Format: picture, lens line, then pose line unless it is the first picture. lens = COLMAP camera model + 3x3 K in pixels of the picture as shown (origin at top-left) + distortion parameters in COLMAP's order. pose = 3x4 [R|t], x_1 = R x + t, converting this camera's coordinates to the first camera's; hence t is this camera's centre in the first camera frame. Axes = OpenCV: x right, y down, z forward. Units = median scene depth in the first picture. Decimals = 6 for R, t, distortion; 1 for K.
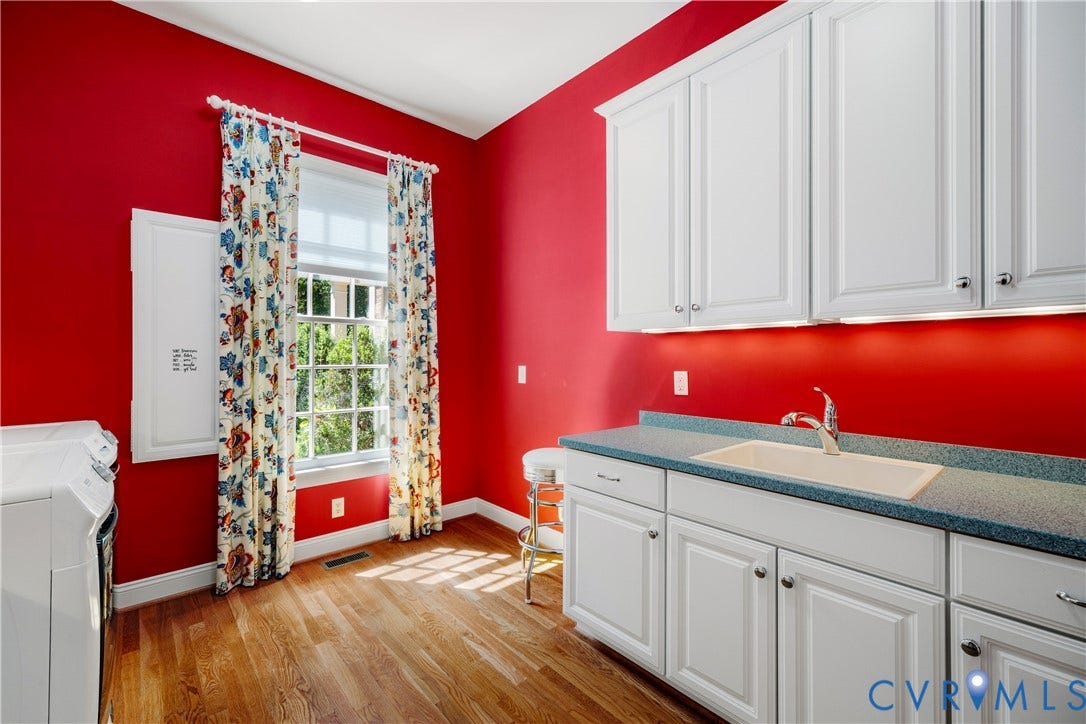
lens RADIAL K [[455.6, 0, 541.9], [0, 455.6, 360.8], [0, 0, 1]] dist [0.009223, -0.000300]
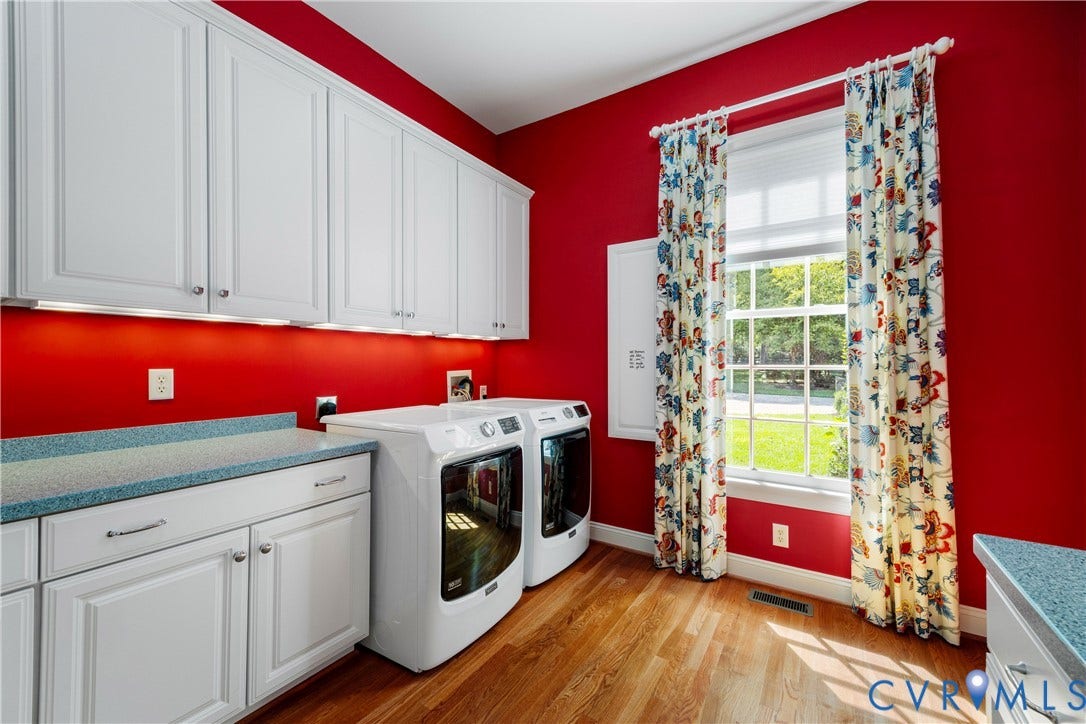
lens RADIAL K [[455.6, 0, 542.0], [0, 455.6, 362.1], [0, 0, 1]] dist [0.009223, -0.000300]
pose [[0.234657, 0.001257, -0.972077, 0.290453], [-0.002637, 0.999996, 0.000657, 0.004818], [0.972075, 0.002409, 0.234659, 0.414285]]
